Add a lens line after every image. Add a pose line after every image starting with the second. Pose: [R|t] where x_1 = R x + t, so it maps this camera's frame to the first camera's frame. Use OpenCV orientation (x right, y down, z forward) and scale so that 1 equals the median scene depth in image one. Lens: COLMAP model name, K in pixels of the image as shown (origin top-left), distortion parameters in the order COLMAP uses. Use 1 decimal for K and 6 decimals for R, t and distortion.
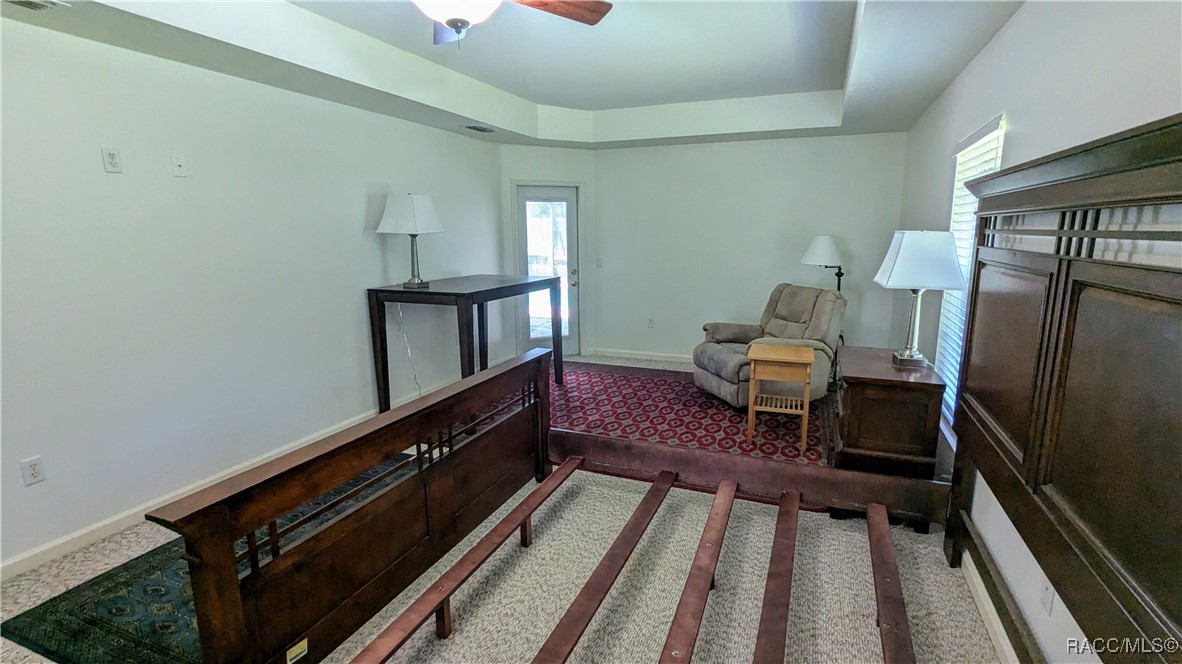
lens RADIAL K [[558.6, 0, 595.5], [0, 558.6, 335.8], [0, 0, 1]] dist [-0.000752, 0.001316]
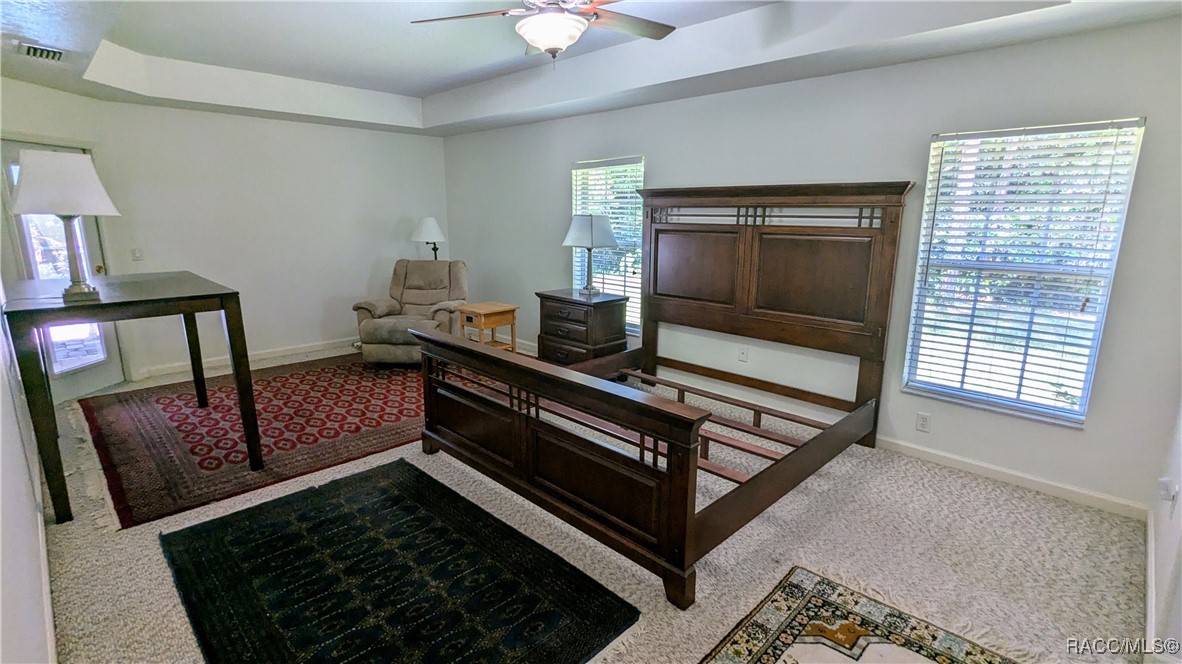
lens RADIAL K [[558.6, 0, 590.1], [0, 558.6, 332.2], [0, 0, 1]] dist [-0.000752, 0.001316]
pose [[0.406442, -0.186816, 0.894374, -0.575790], [0.165652, 0.977718, 0.128946, -0.031808], [-0.898535, 0.095745, 0.428332, 0.172022]]
